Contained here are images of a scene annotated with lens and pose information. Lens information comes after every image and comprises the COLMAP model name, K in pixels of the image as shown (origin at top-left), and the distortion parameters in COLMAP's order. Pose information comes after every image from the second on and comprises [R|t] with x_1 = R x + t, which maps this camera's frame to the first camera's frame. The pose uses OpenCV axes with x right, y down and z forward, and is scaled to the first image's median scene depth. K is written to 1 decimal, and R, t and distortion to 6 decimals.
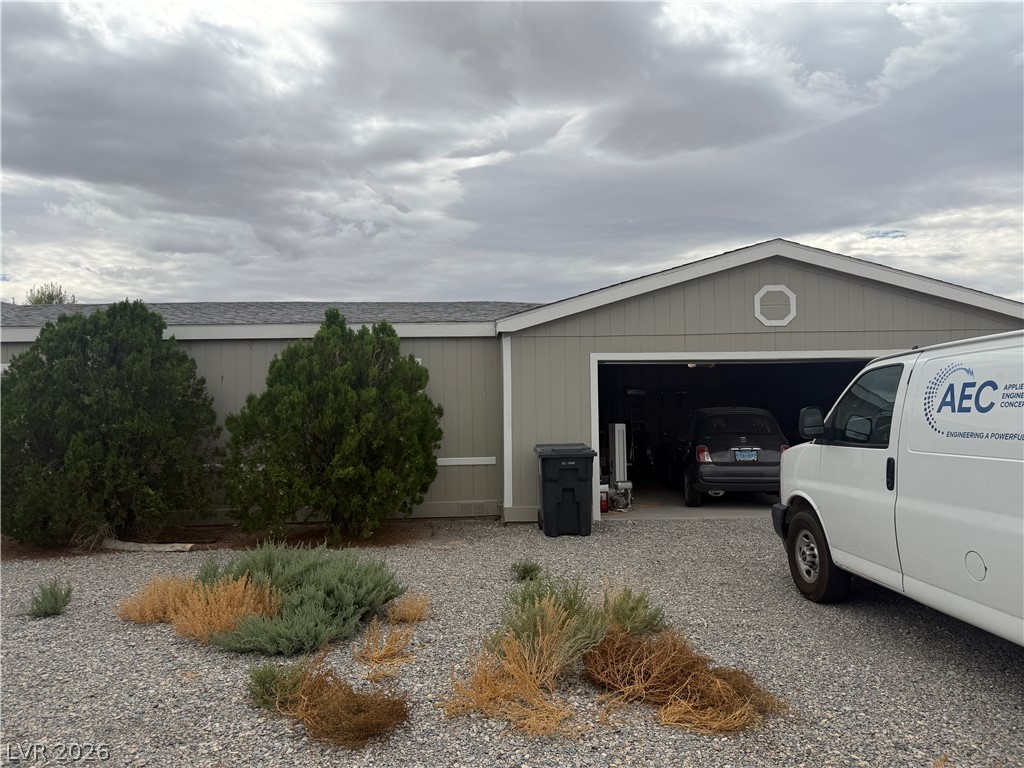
lens RADIAL K [[709.8, 0, 516.1], [0, 709.8, 394.8], [0, 0, 1]] dist [0.060270, -0.079192]
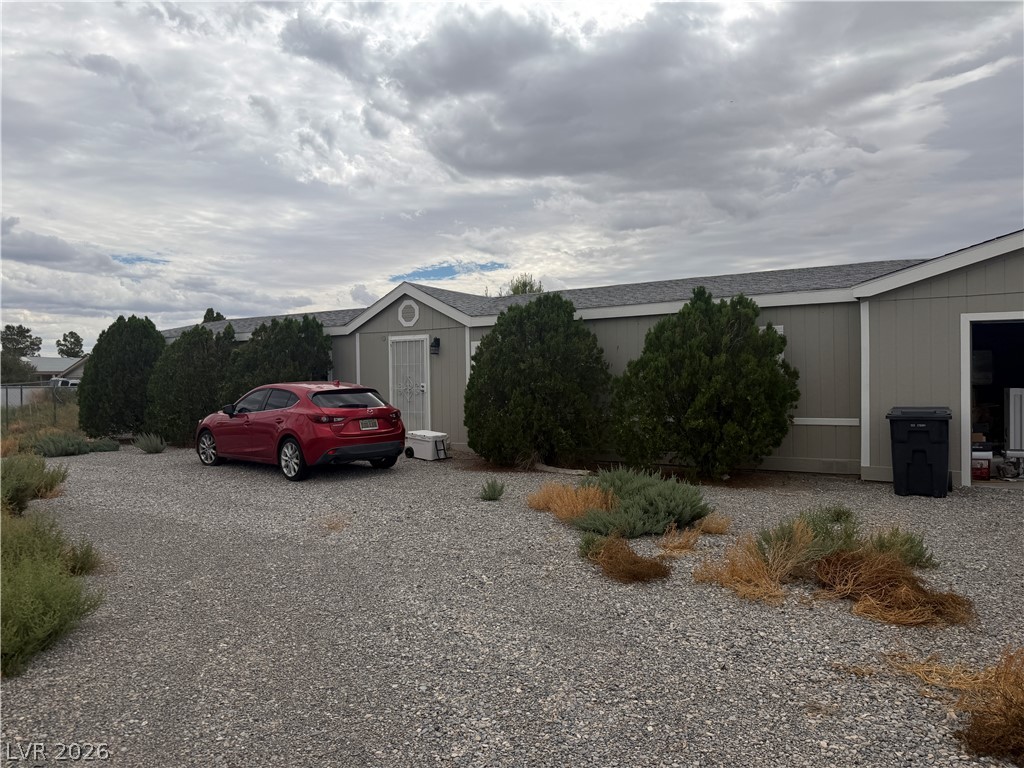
lens RADIAL K [[730.1, 0, 512.0], [0, 730.1, 384.0], [0, 0, 1]] dist [-0.039533, 0.000832]
pose [[0.815423, 0.007716, -0.578814, 0.182300], [0.011694, 0.999488, 0.029798, 0.000108], [0.578747, -0.031067, 0.814915, -0.163105]]
